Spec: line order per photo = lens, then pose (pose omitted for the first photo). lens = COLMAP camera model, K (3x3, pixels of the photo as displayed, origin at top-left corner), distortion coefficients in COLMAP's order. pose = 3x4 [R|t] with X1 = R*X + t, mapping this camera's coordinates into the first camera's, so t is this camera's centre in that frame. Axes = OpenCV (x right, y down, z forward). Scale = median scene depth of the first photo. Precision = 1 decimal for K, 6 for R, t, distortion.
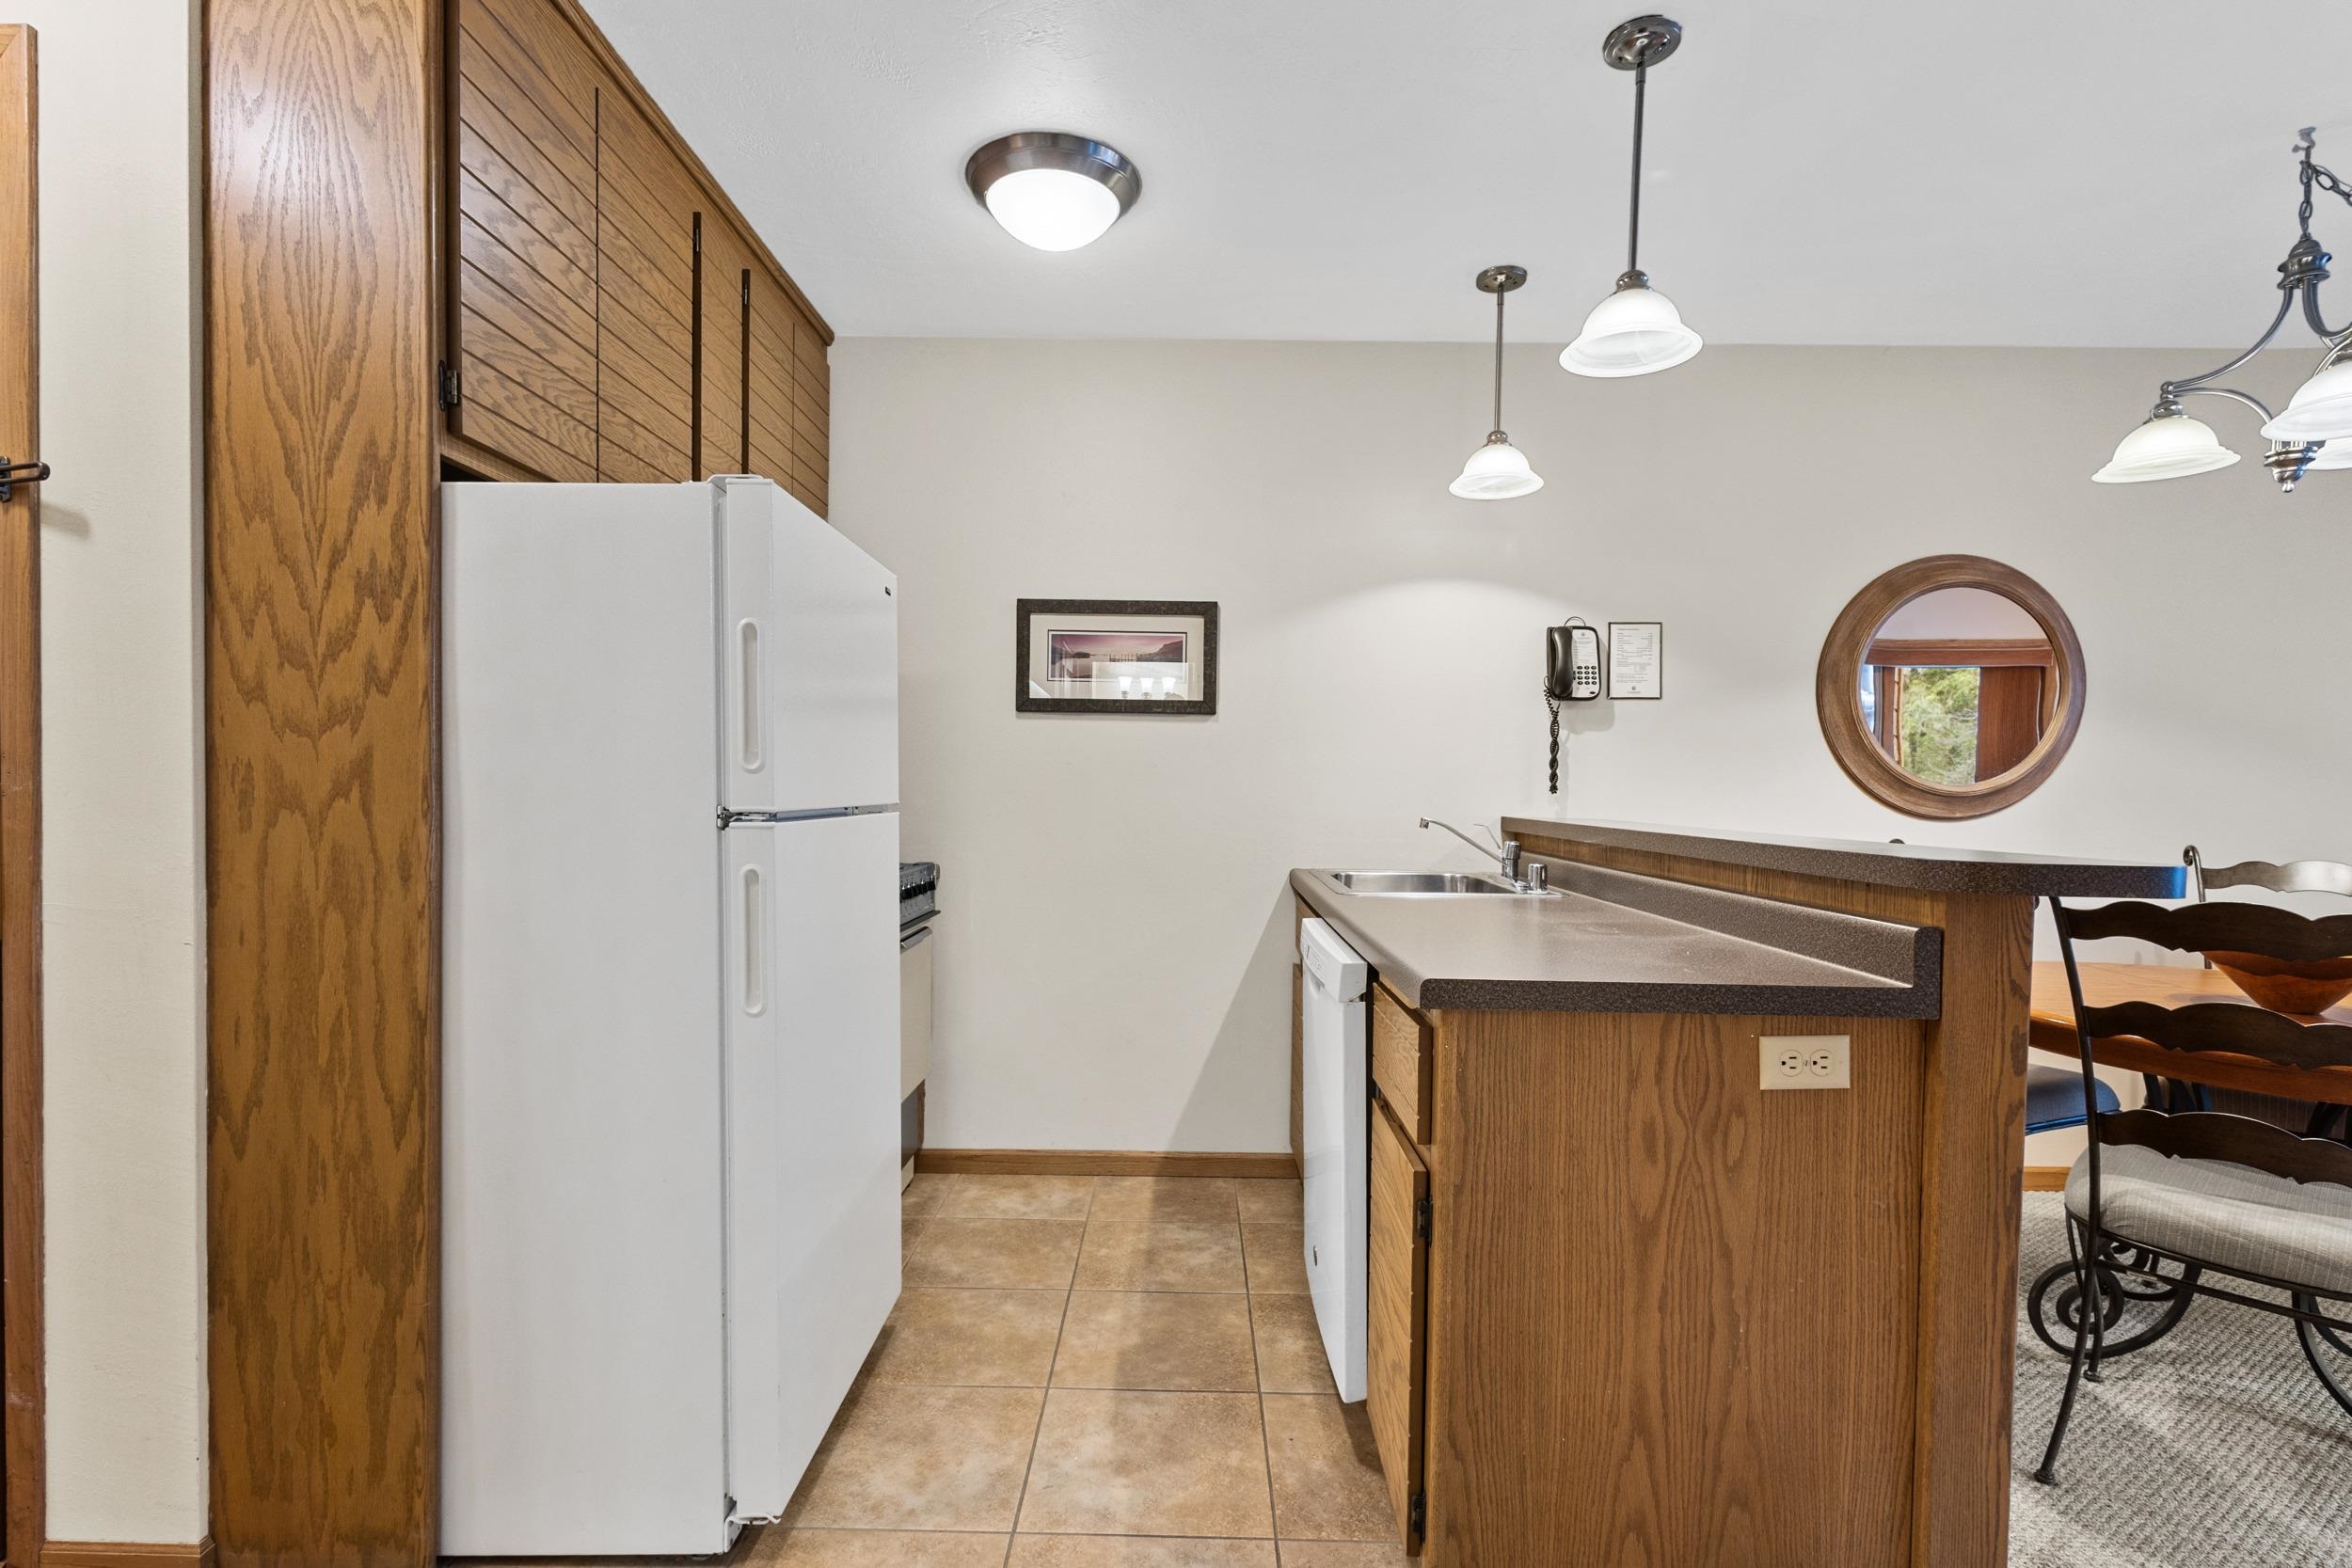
lens RADIAL K [[1084.0, 0, 1178.6], [0, 1084.0, 820.1], [0, 0, 1]] dist [0.009859, -0.003697]
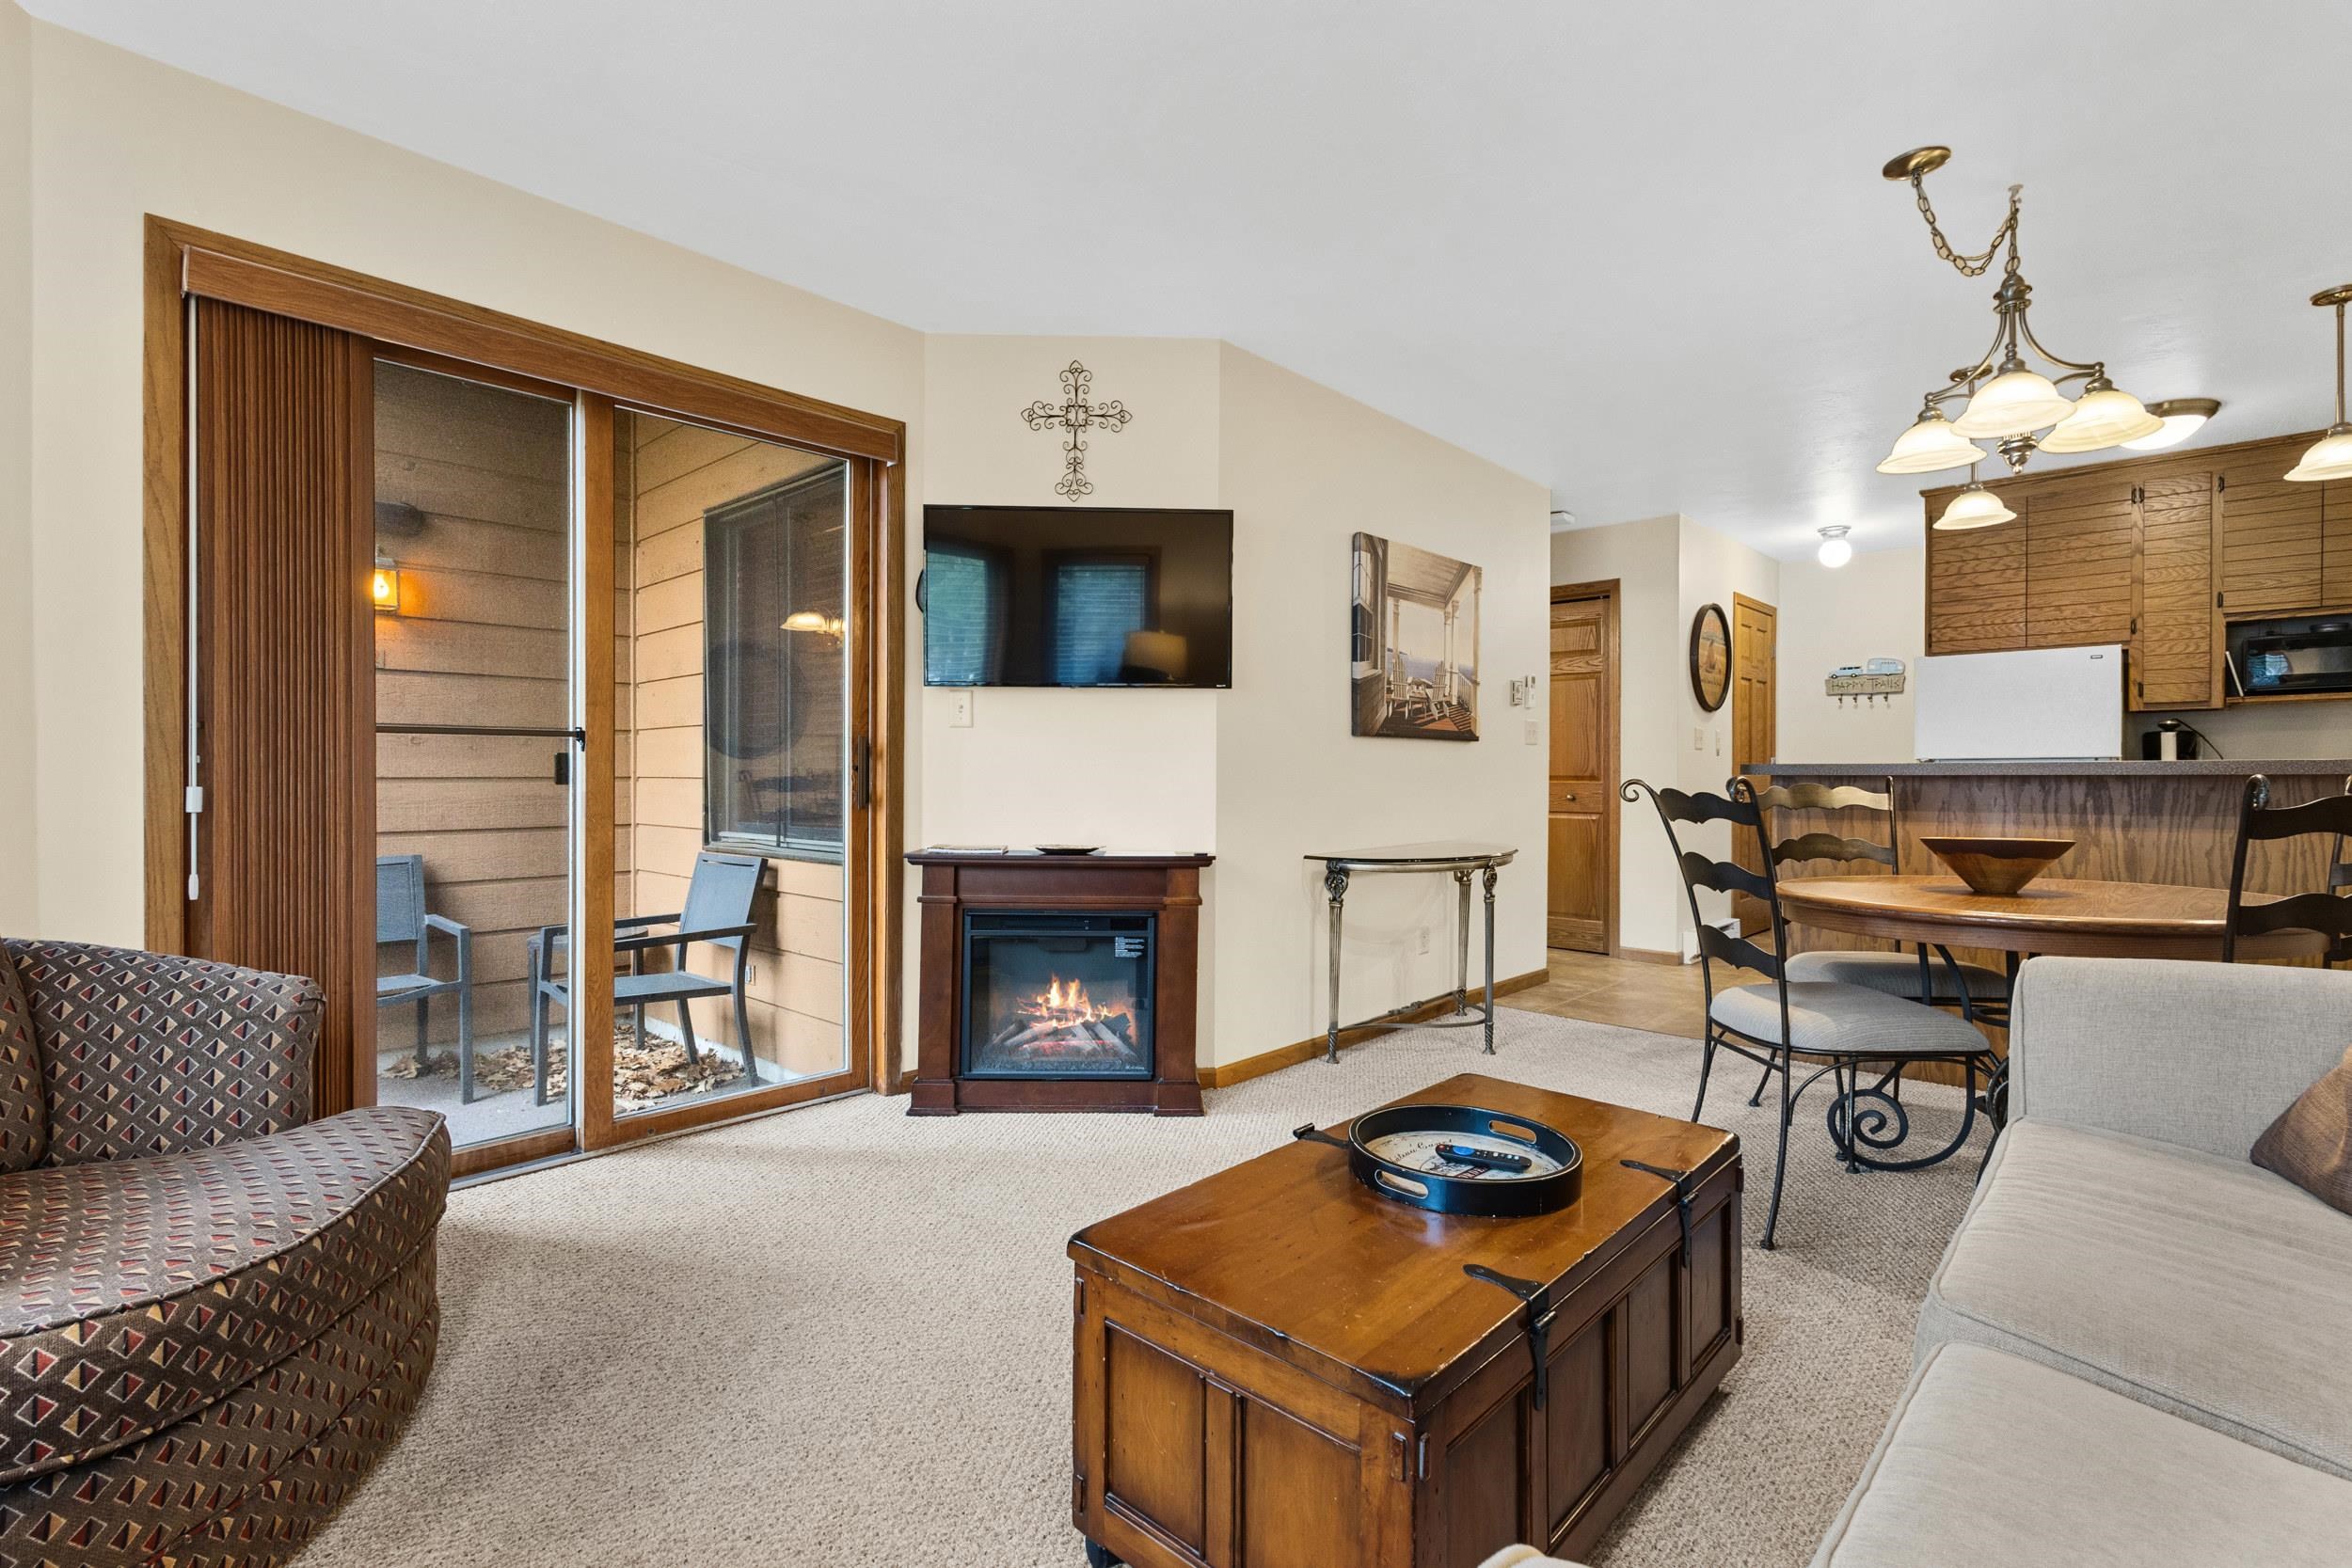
lens RADIAL K [[1084.0, 0, 1168.1], [0, 1084.0, 774.9], [0, 0, 1]] dist [0.009859, -0.003697]
pose [[-0.673481, -0.015963, -0.739032, 1.730018], [-0.031639, 0.999473, 0.007245, 0.041347], [0.738527, 0.028262, -0.673631, 0.759952]]
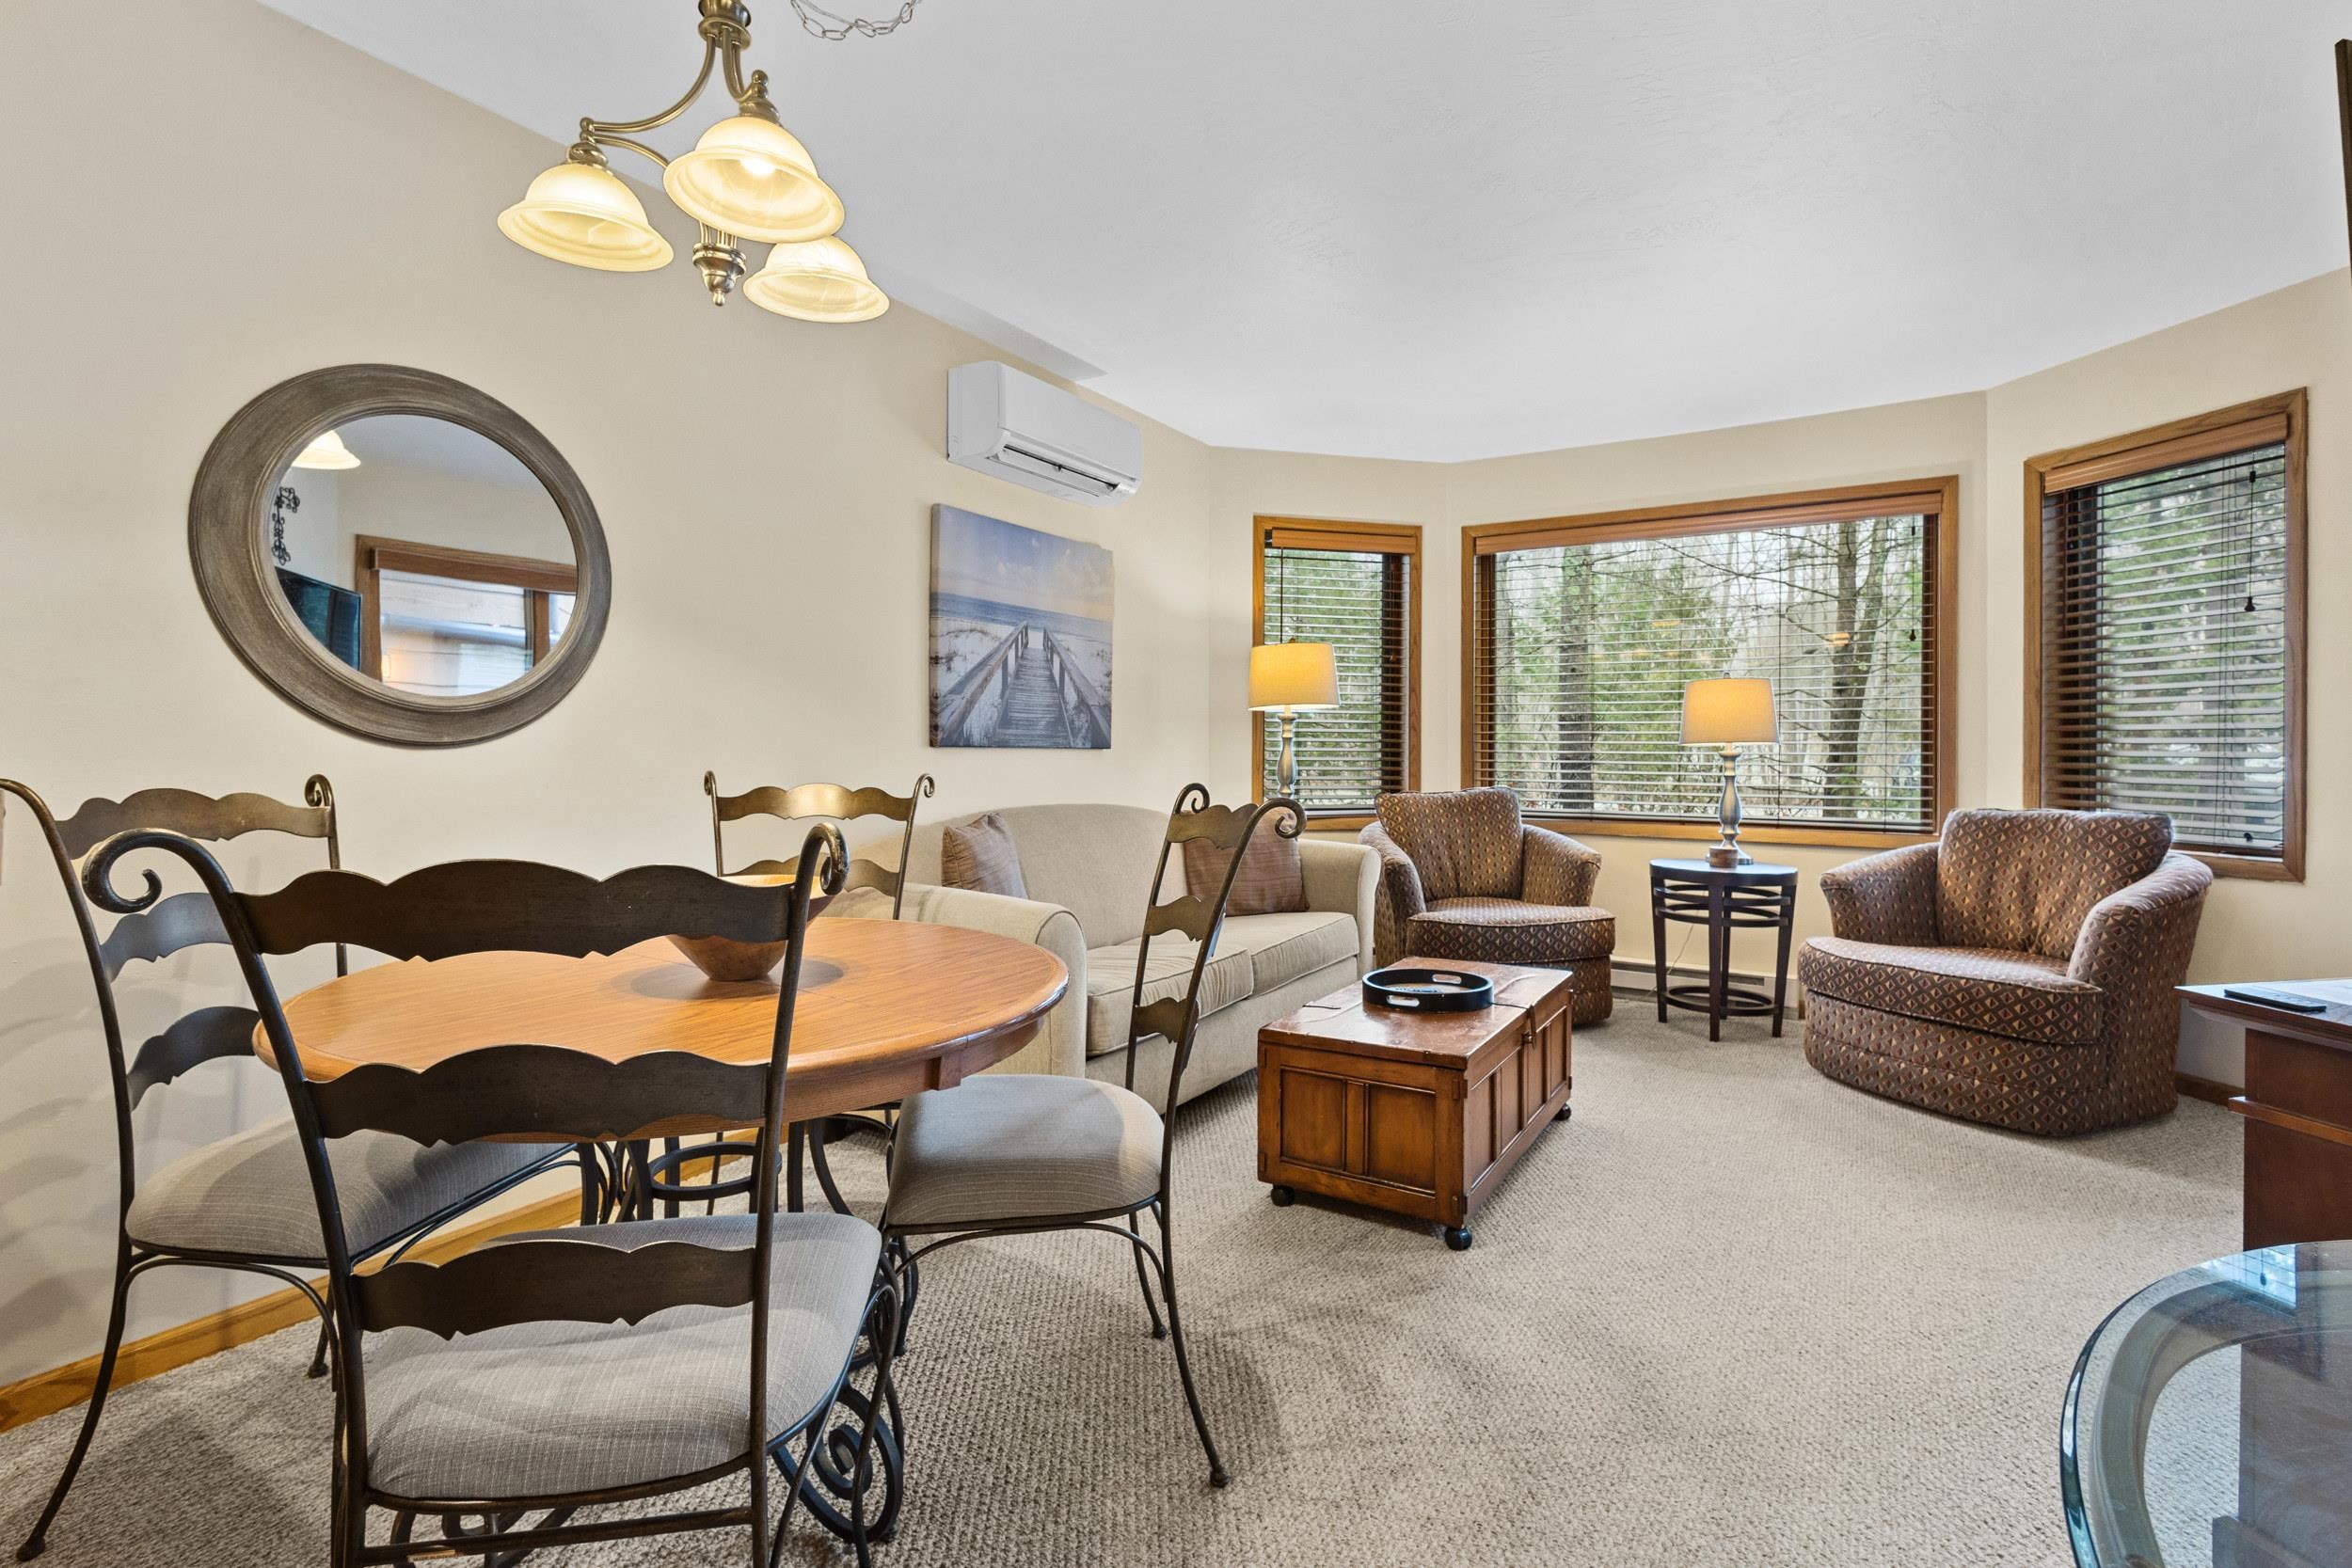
lens RADIAL K [[1084.0, 0, 1184.3], [0, 1084.0, 751.1], [0, 0, 1]] dist [0.009859, -0.003697]
pose [[0.504961, -0.013357, 0.863039, 0.348155], [0.028084, 0.999605, -0.000961, 0.017342], [-0.862685, 0.024723, 0.505136, 0.226245]]
